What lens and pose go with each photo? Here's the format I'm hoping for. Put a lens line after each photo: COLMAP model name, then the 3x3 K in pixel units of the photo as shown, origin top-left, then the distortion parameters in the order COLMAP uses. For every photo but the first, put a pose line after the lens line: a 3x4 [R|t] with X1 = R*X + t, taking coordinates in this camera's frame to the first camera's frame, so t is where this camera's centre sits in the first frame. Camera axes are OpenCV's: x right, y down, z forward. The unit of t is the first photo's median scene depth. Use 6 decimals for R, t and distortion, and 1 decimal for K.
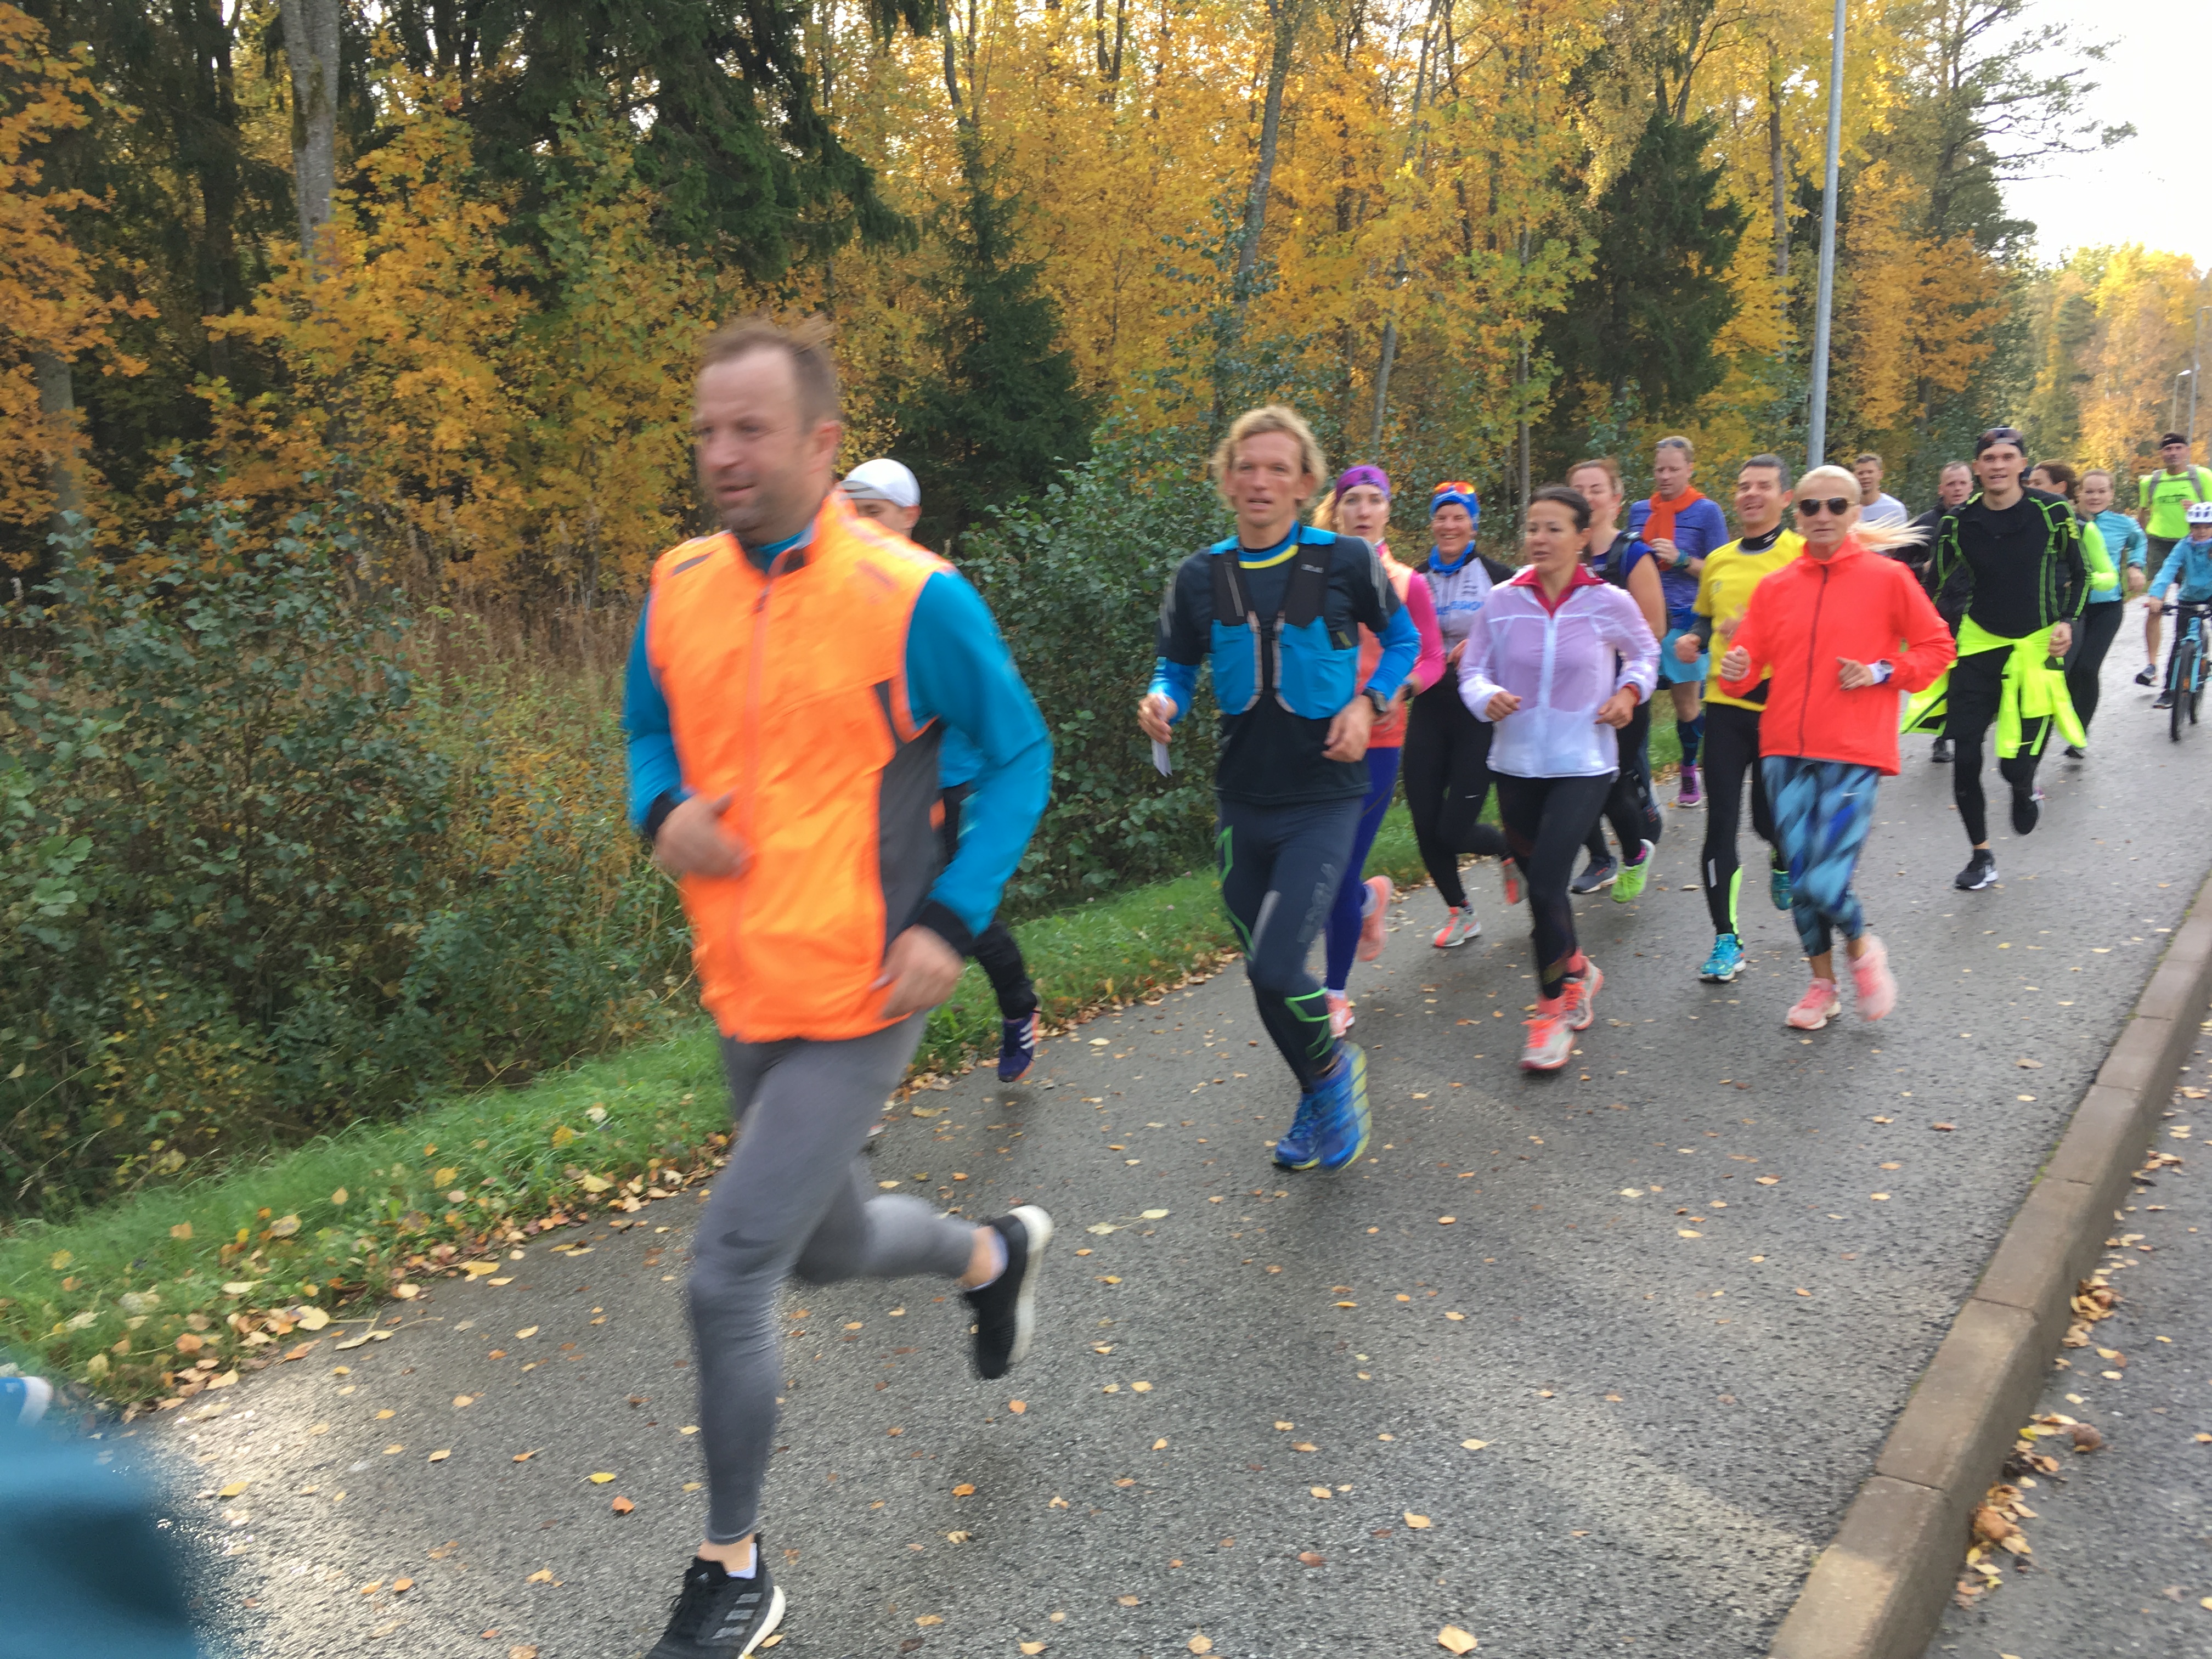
lens RADIAL K [[1886.6, 0, 1120.7], [0, 1886.6, 848.1], [0, 0, 1]] dist [0.073766, -0.095483]
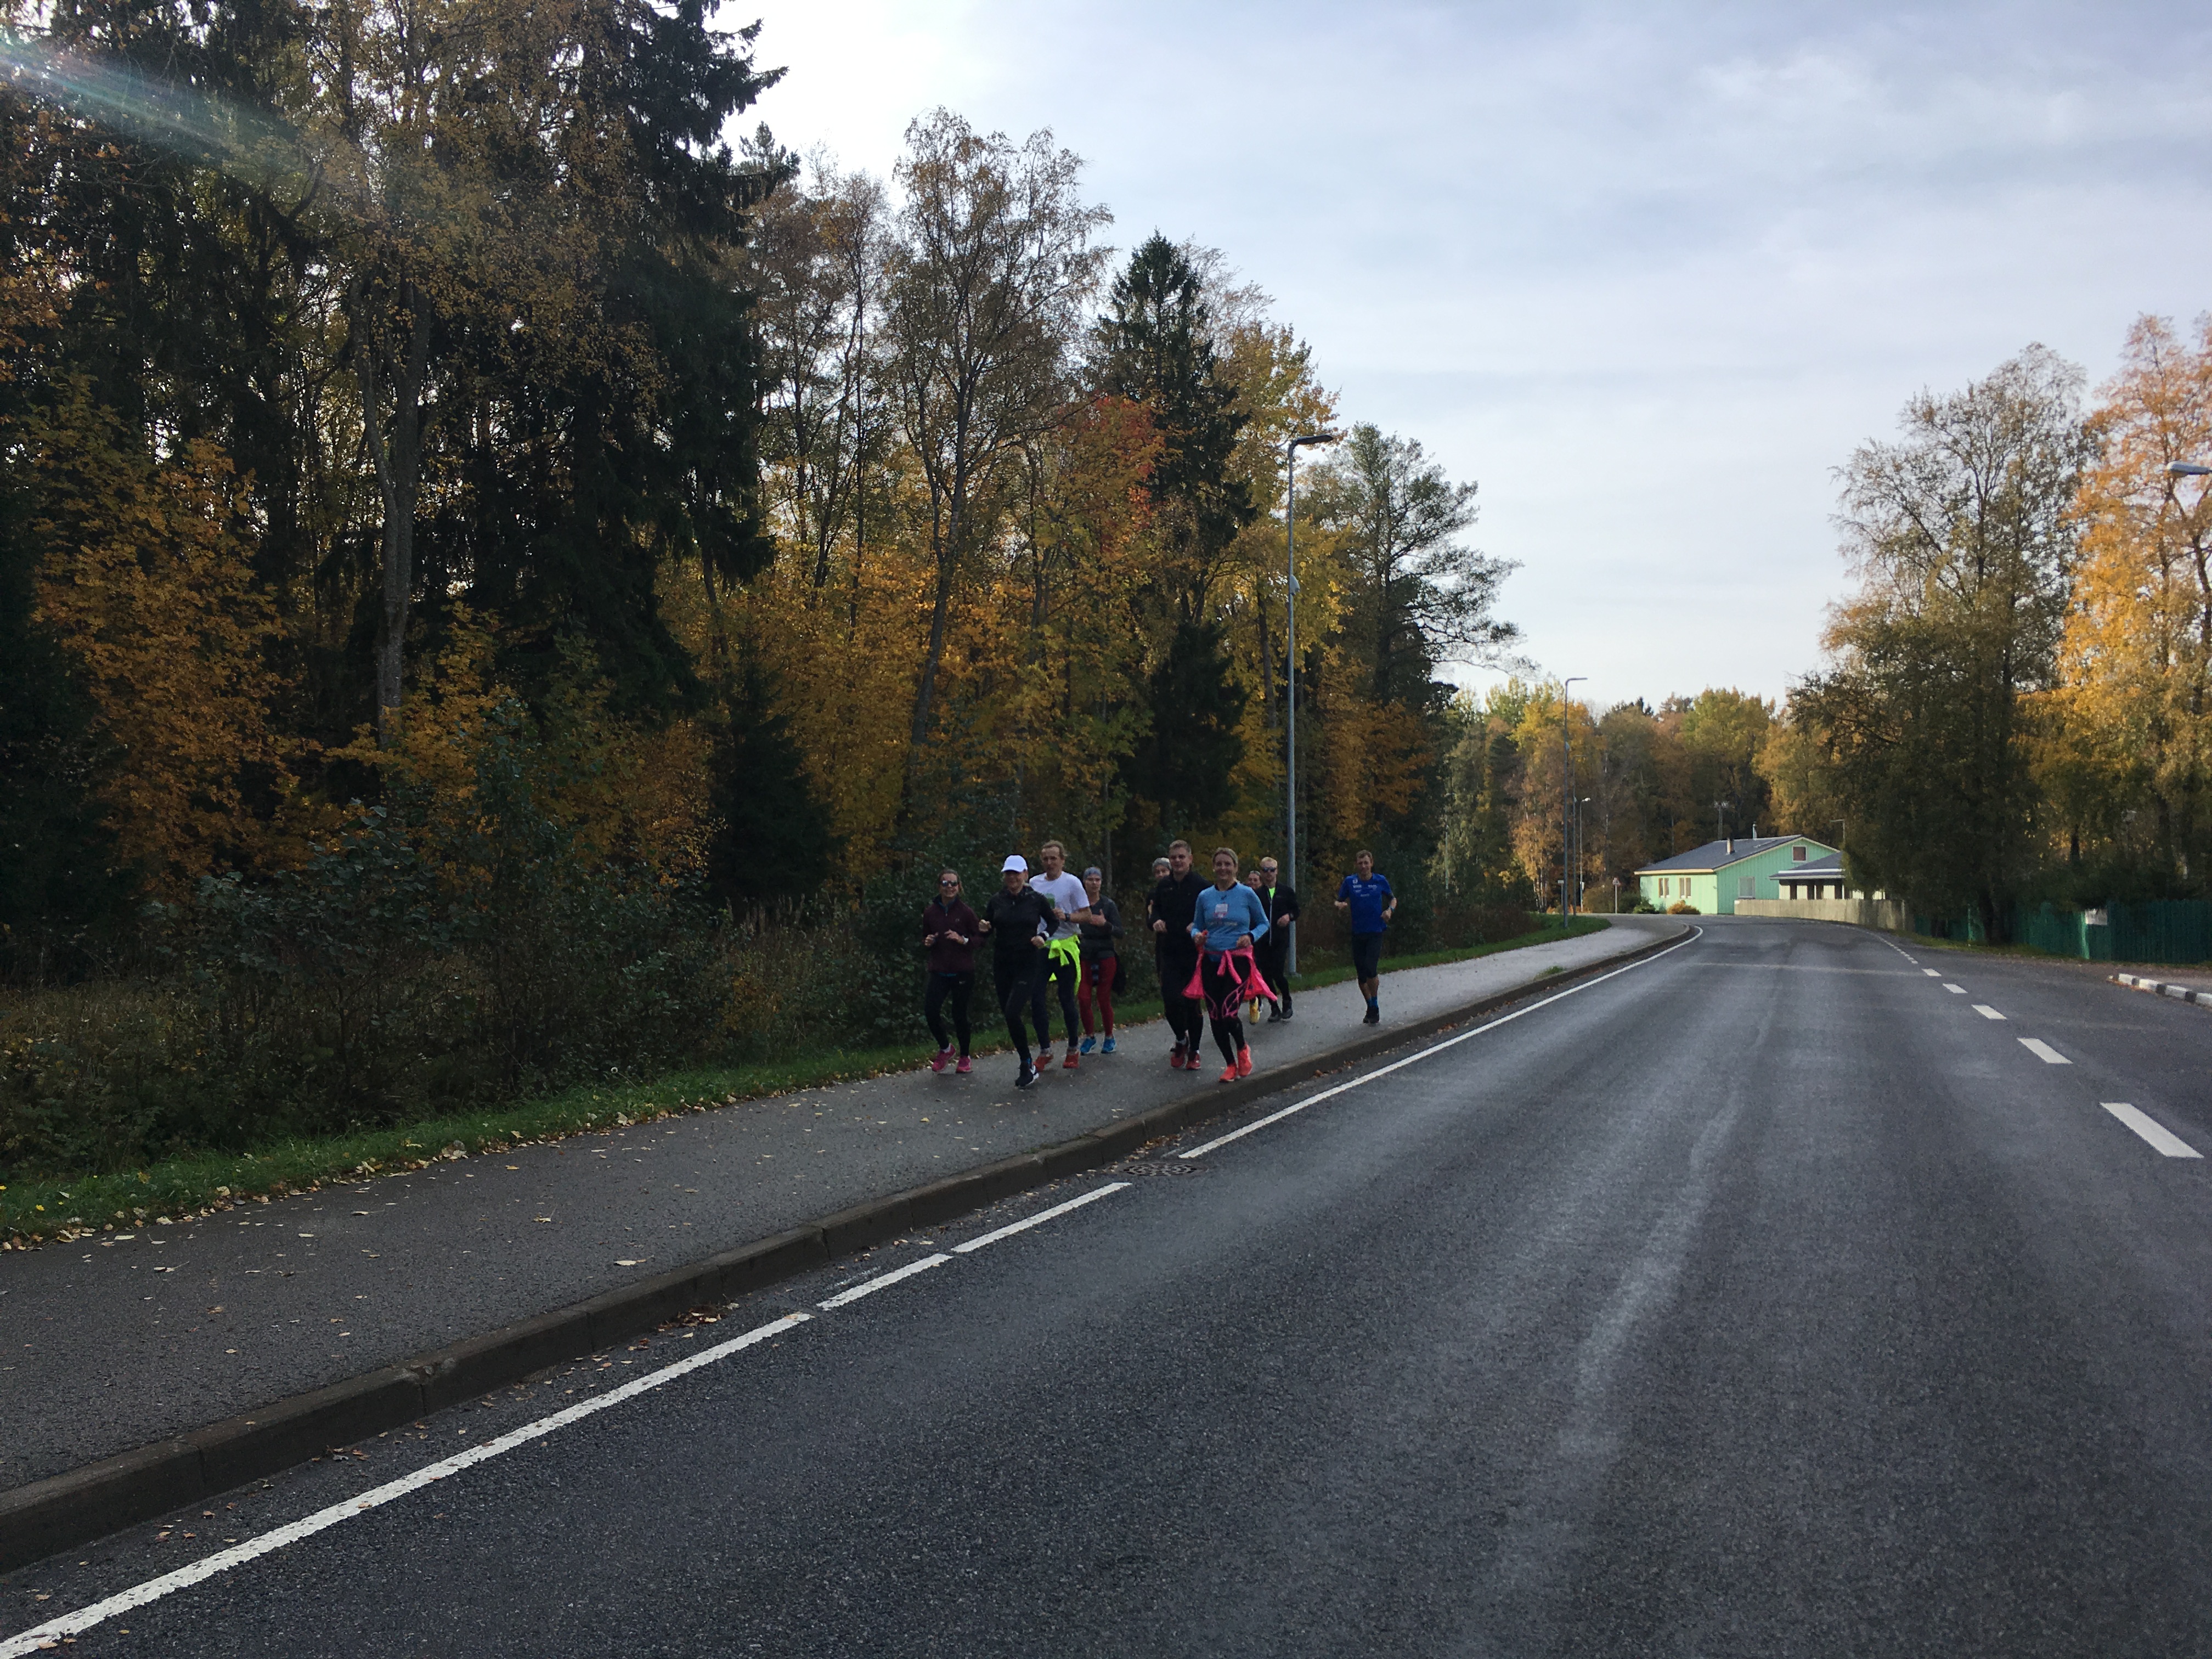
lens RADIAL K [[1886.6, 0, 1098.5], [0, 1886.6, 781.2], [0, 0, 1]] dist [0.073766, -0.095483]
pose [[0.972727, 0.033673, 0.229496, -0.129150], [0.021261, 0.972298, -0.232775, 0.075474], [-0.230977, 0.231306, 0.945065, -0.370071]]
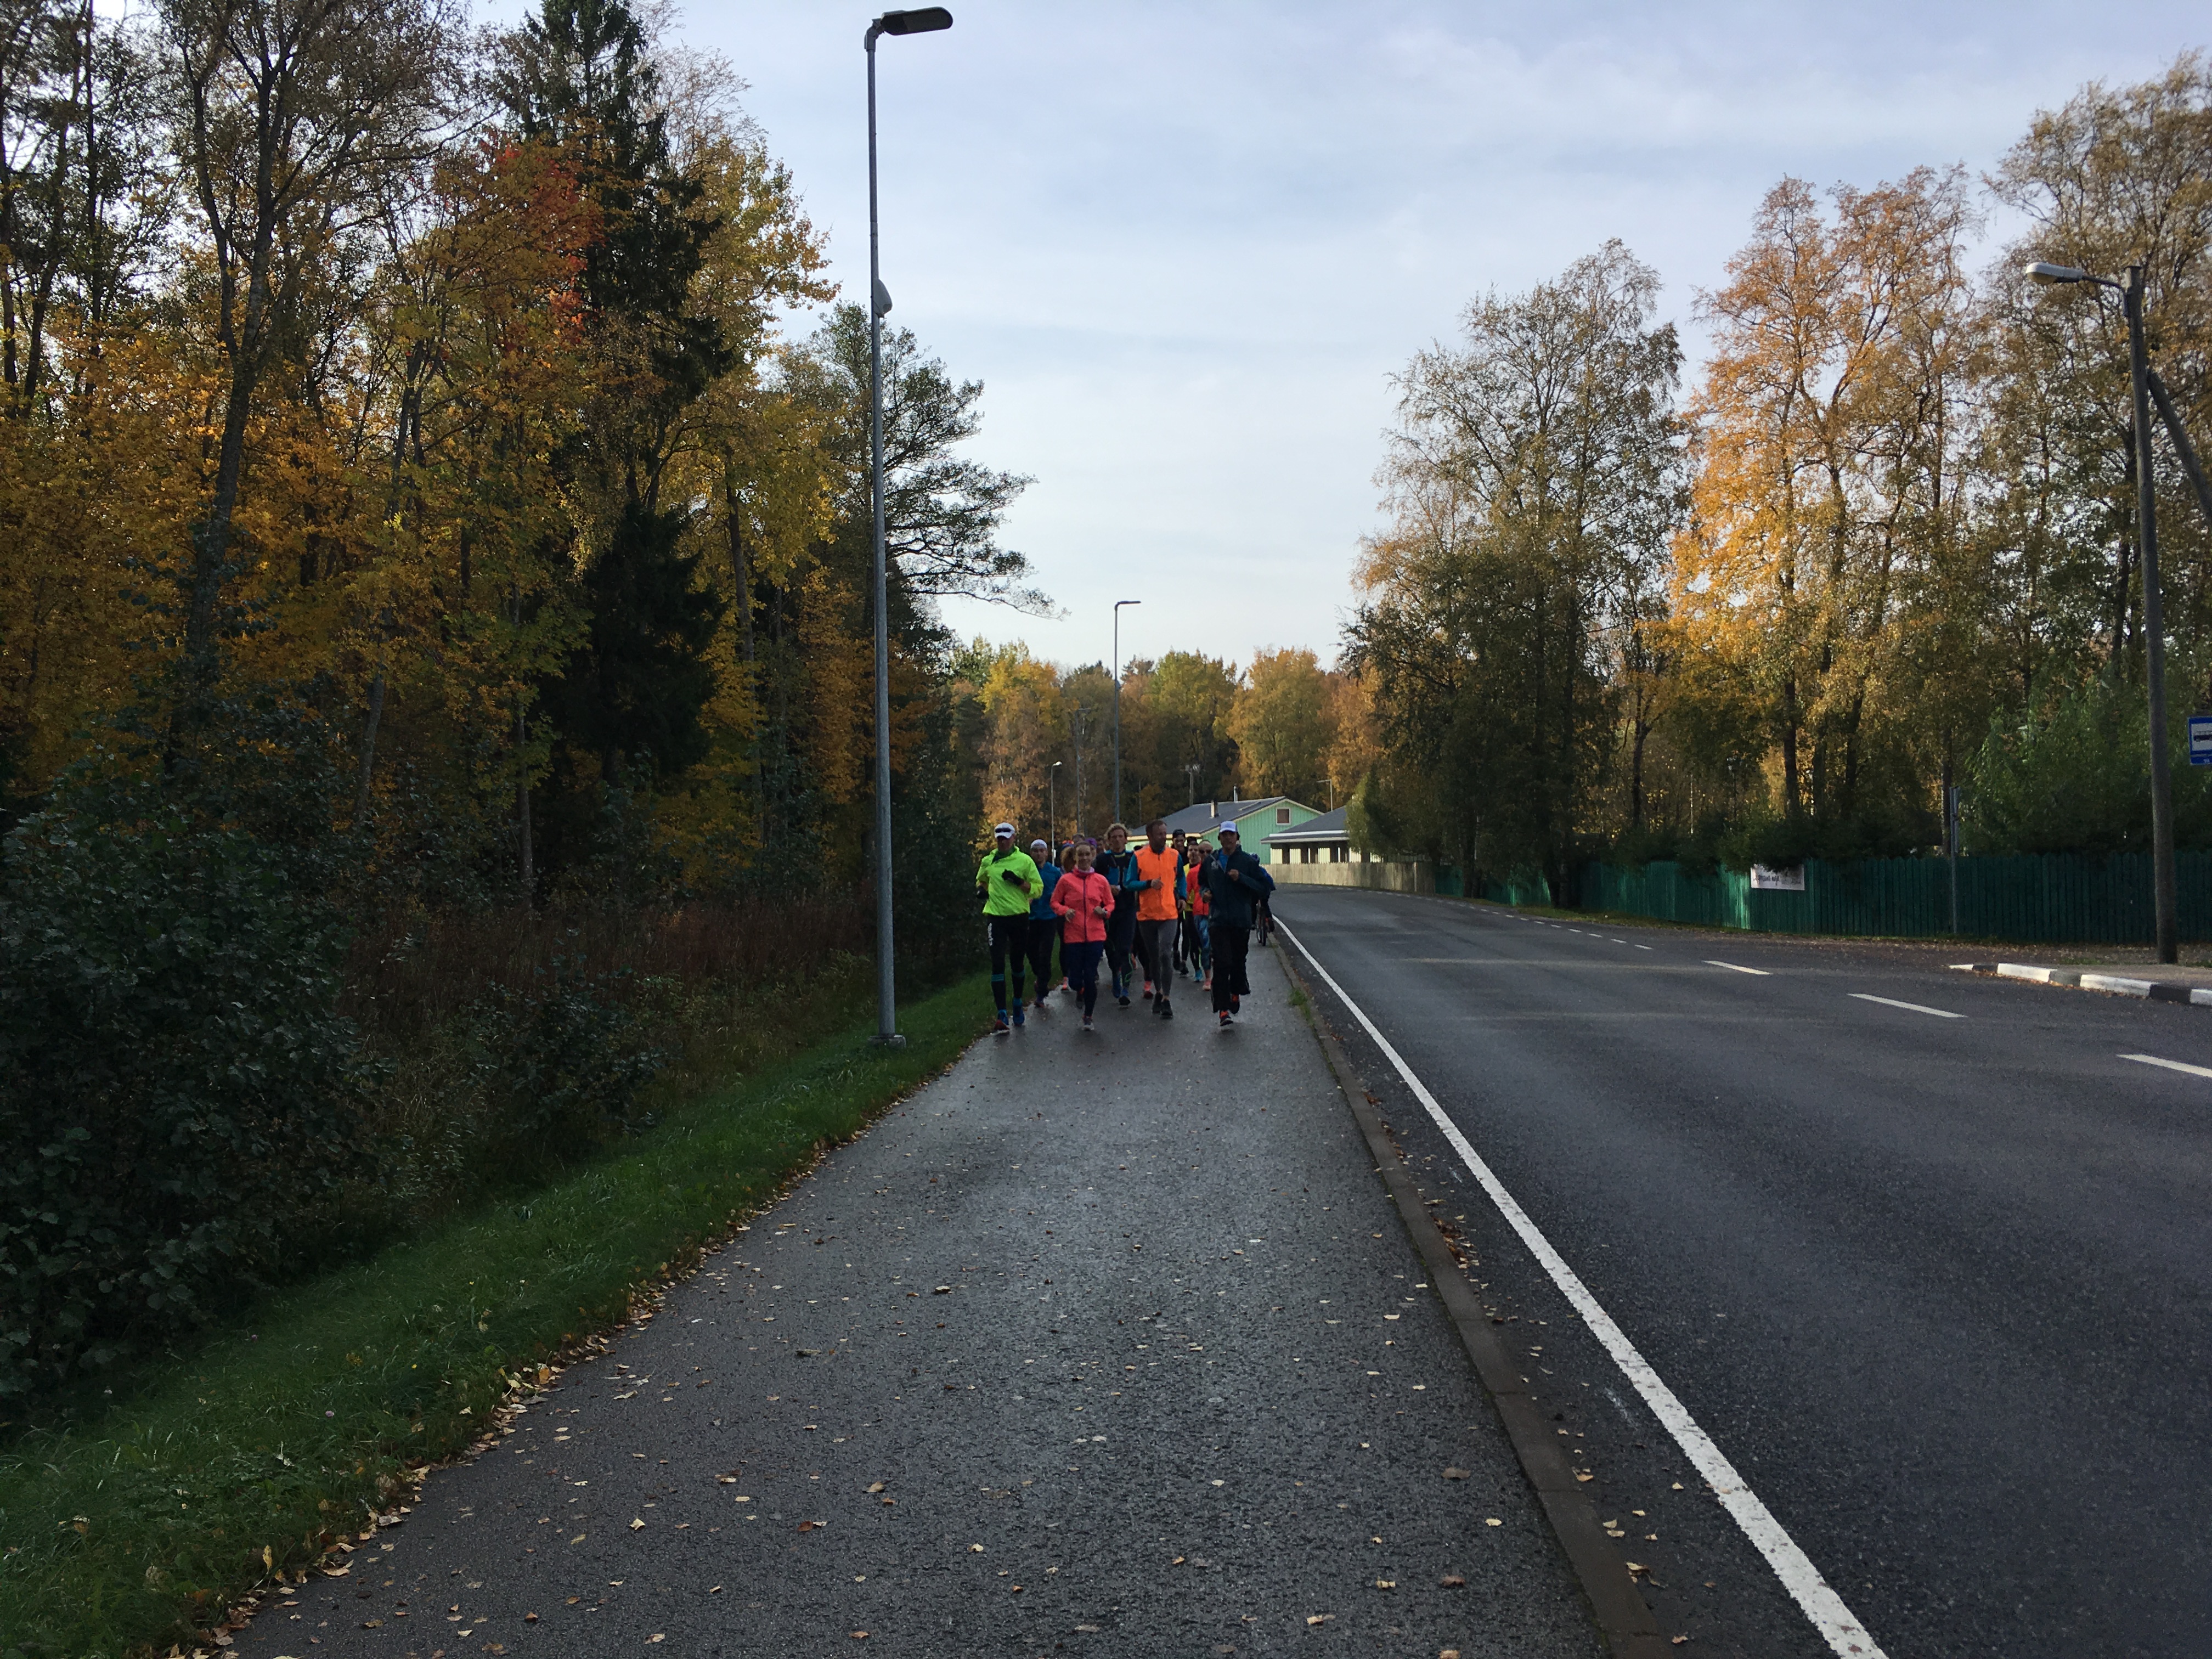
lens RADIAL K [[1886.6, 0, 1115.3], [0, 1886.6, 816.1], [0, 0, 1]] dist [0.073766, -0.095483]
pose [[0.860395, 0.014702, 0.509415, -0.020194], [0.091432, 0.978912, -0.182679, -0.006825], [-0.501358, 0.203753, 0.840907, 0.048644]]
